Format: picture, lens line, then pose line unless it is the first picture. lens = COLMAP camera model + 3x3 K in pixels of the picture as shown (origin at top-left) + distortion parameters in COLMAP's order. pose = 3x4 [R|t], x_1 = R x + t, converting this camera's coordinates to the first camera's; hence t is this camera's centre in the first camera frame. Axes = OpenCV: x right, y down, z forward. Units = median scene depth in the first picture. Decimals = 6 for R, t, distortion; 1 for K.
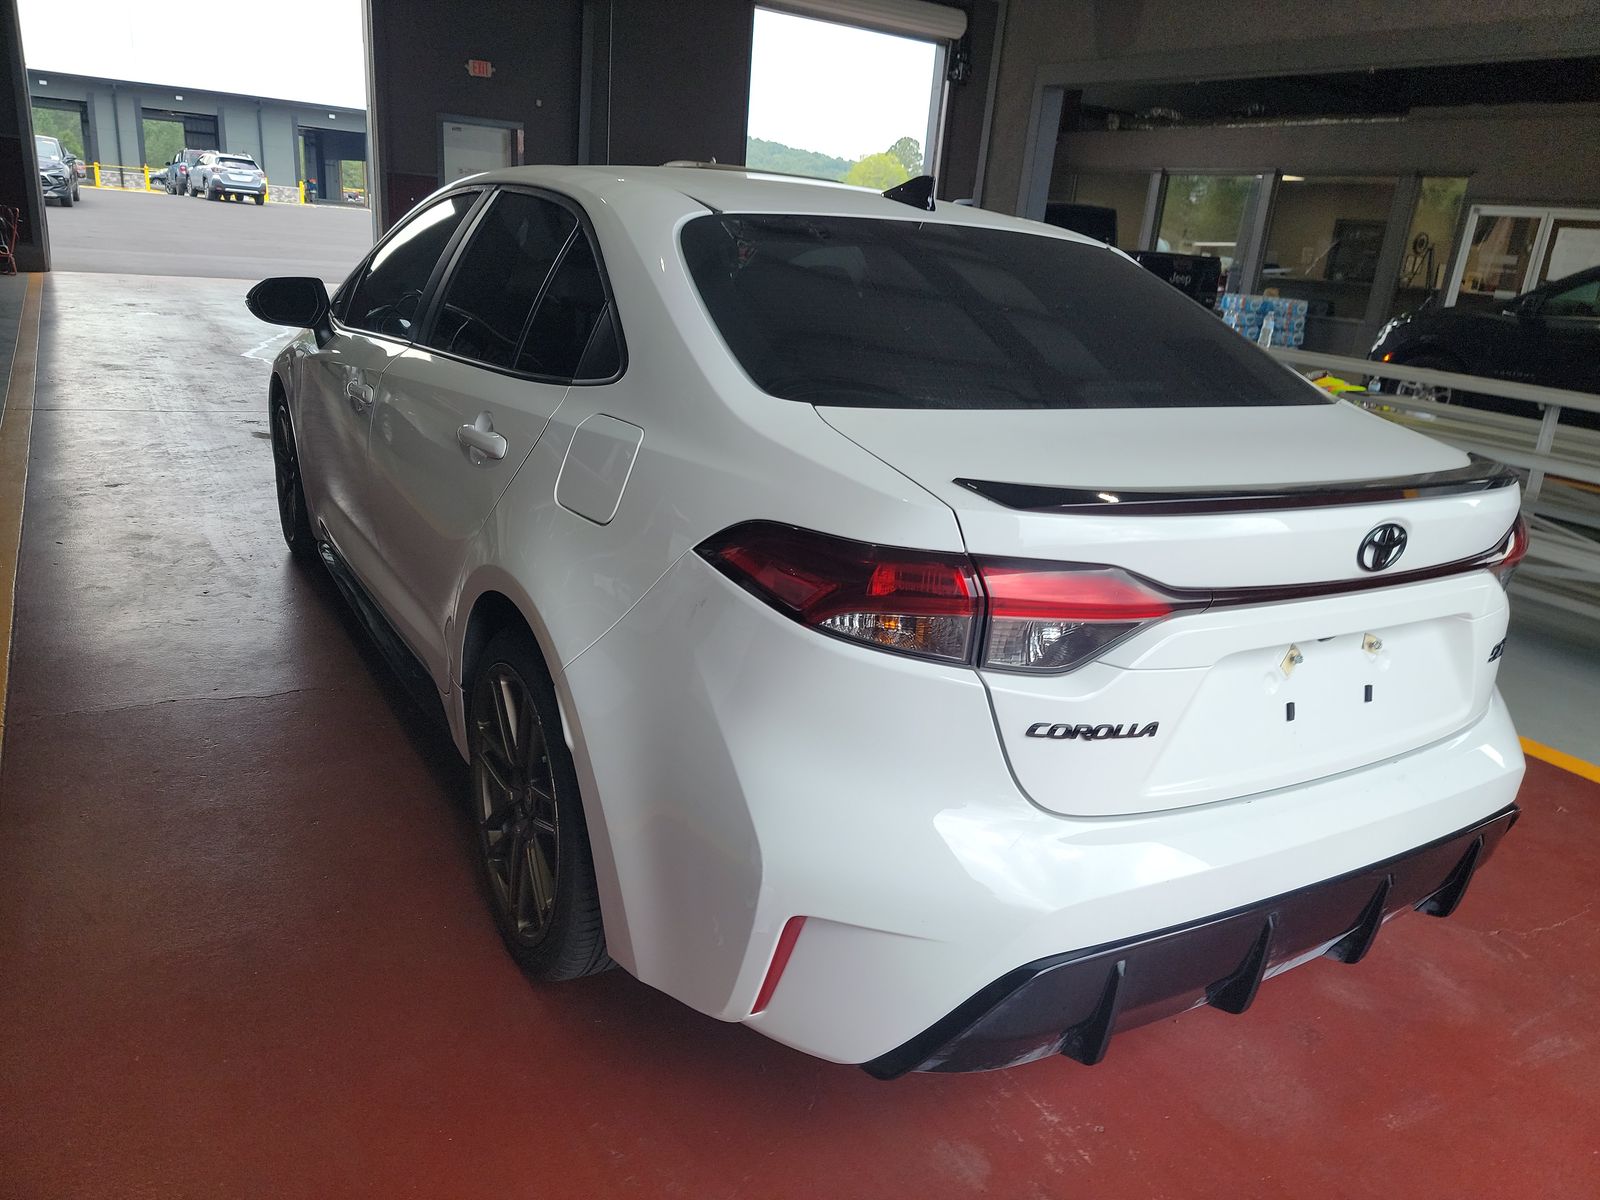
lens RADIAL K [[1107.3, 0, 794.4], [0, 1107.3, 589.7], [0, 0, 1]] dist [0.035208, -0.007790]
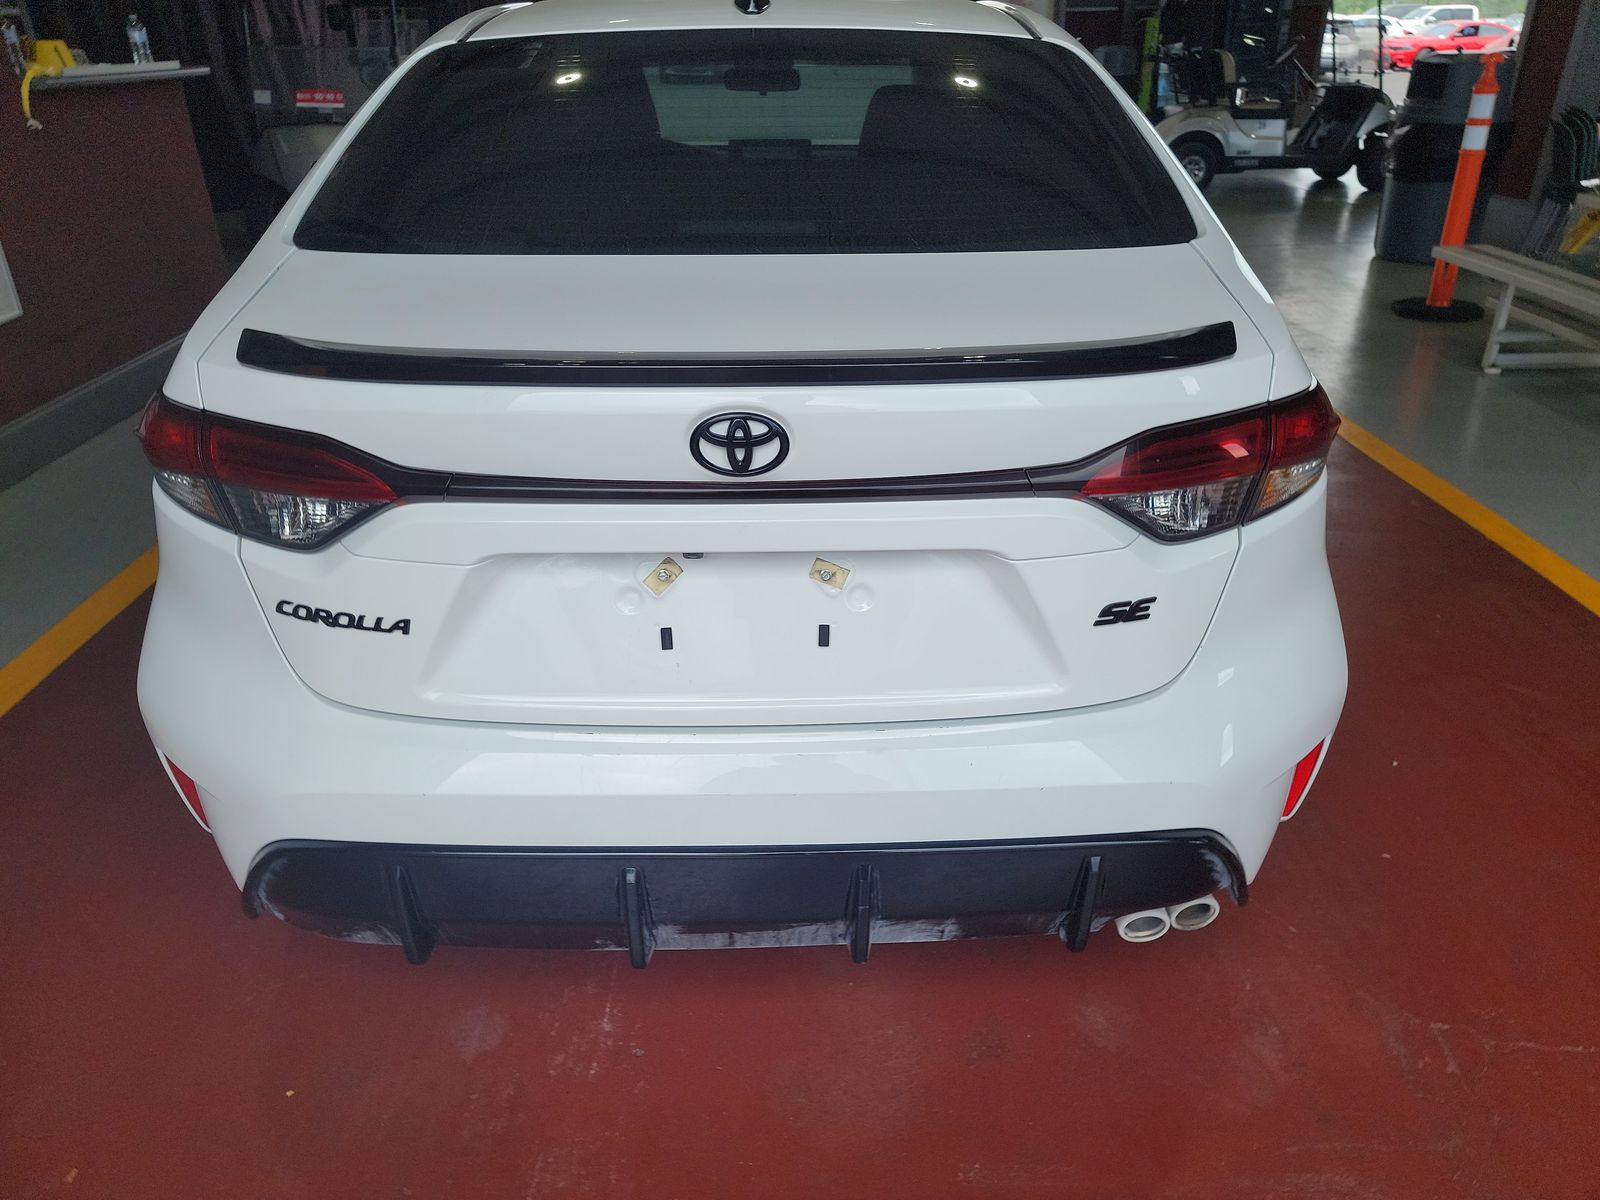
lens RADIAL K [[1107.3, 0, 794.4], [0, 1107.3, 589.7], [0, 0, 1]] dist [0.035208, -0.007790]
pose [[0.862010, 0.141242, -0.486815, 0.949018], [-0.077306, 0.985792, 0.149126, -0.056486], [0.500961, -0.090914, 0.860681, 0.364604]]
